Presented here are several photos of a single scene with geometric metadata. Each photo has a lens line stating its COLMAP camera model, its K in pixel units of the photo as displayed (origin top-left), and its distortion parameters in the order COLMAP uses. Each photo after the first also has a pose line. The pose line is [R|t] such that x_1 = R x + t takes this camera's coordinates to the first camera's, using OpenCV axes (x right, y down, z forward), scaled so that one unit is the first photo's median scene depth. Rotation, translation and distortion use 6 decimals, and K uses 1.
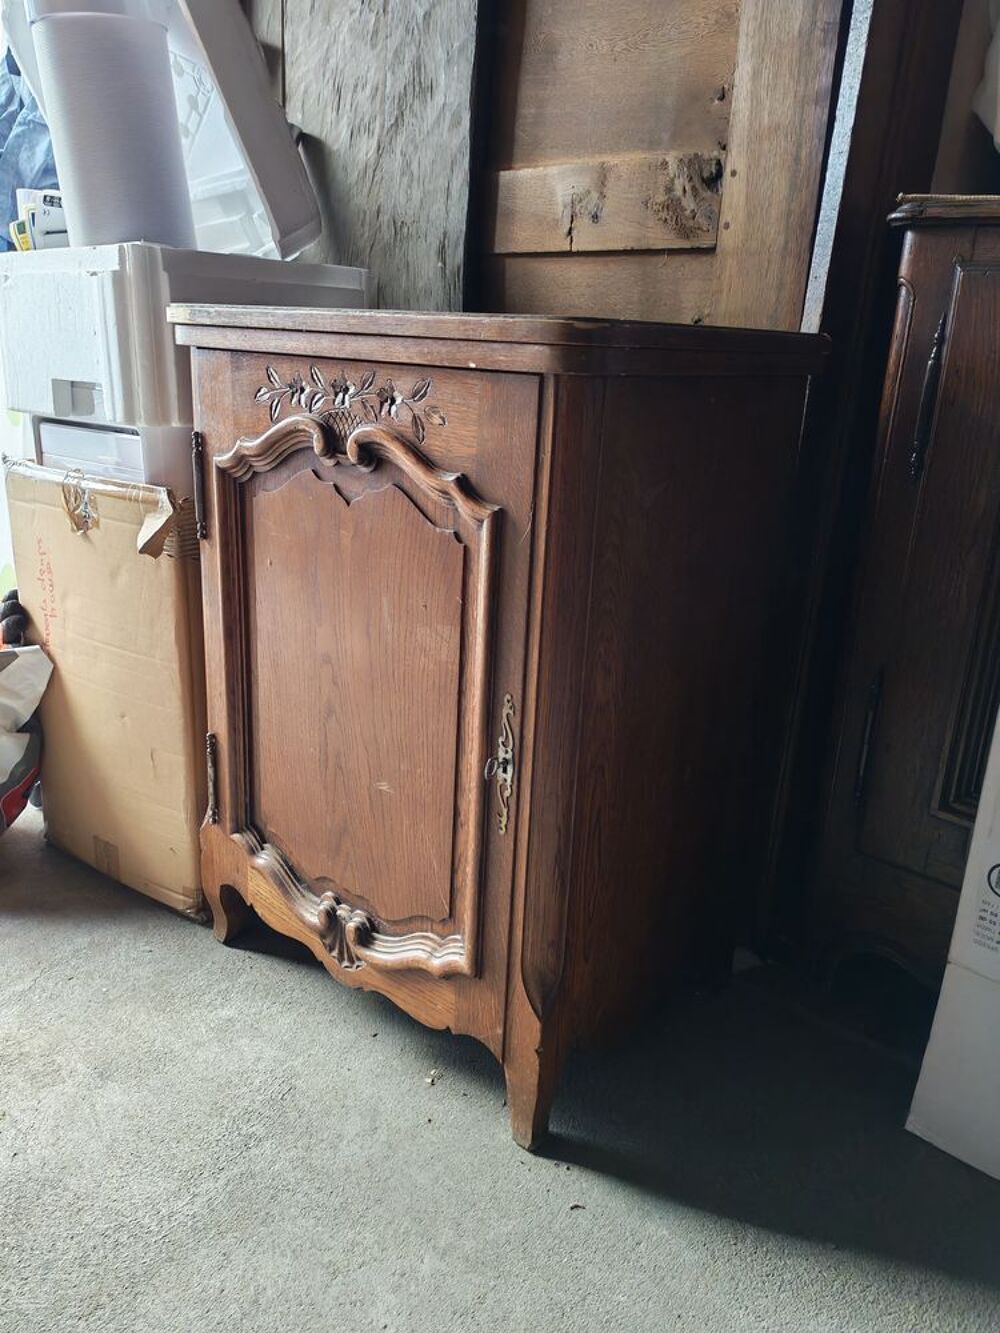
lens RADIAL K [[1014.3, 0, 500.0], [0, 1014.3, 666.5], [0, 0, 1]] dist [0.093876, -0.108839]
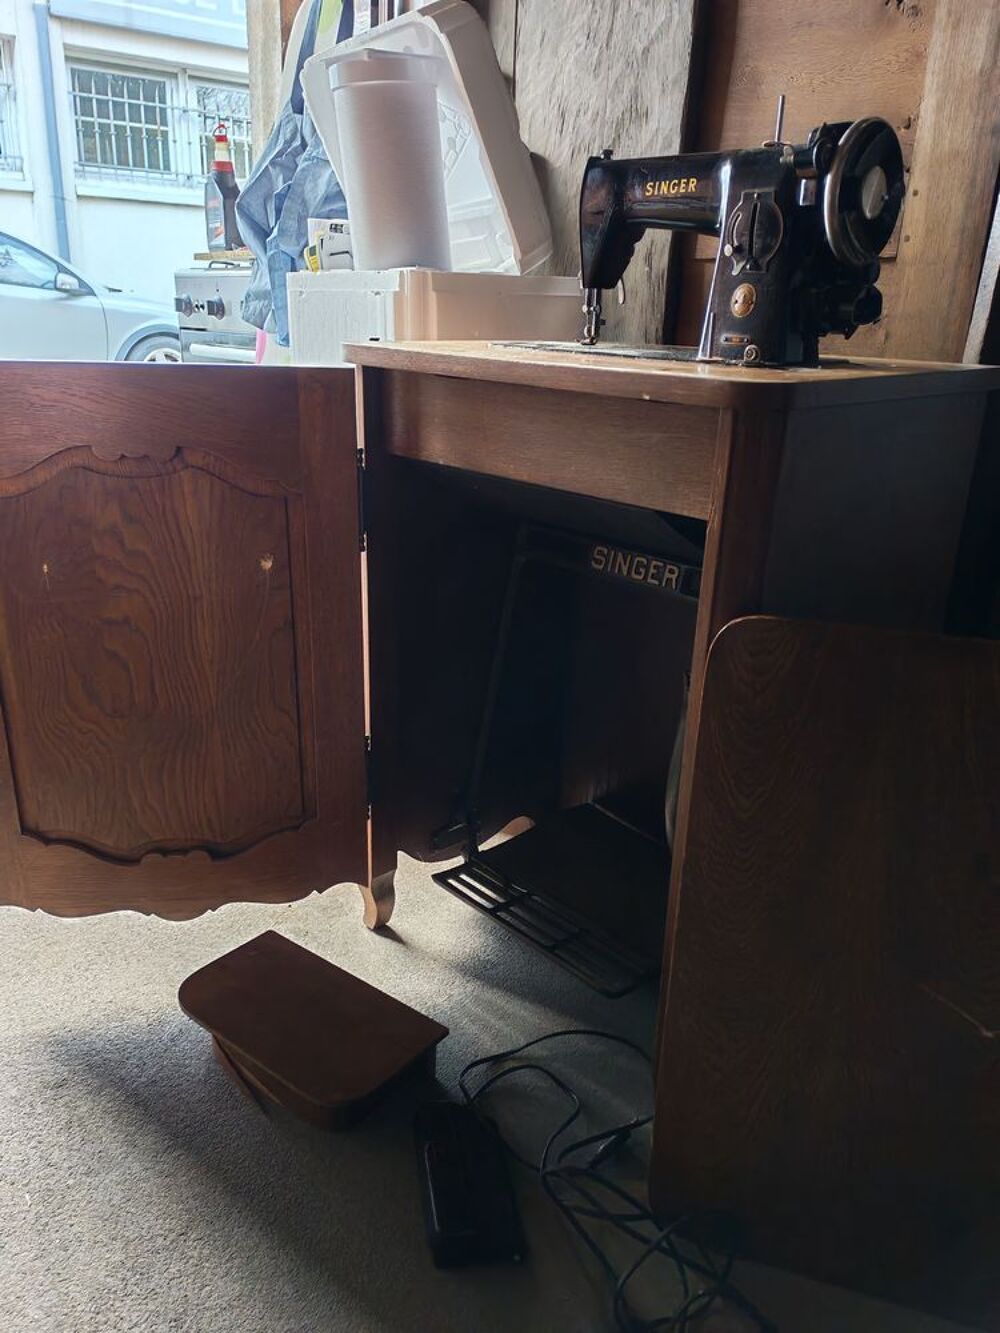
lens RADIAL K [[1014.3, 0, 500.0], [0, 1014.3, 666.5], [0, 0, 1]] dist [0.093876, -0.108839]
pose [[0.987988, 0.041281, -0.148912, -0.032507], [-0.036144, 0.998660, 0.037037, 0.020142], [0.150241, -0.031210, 0.988157, -0.193650]]
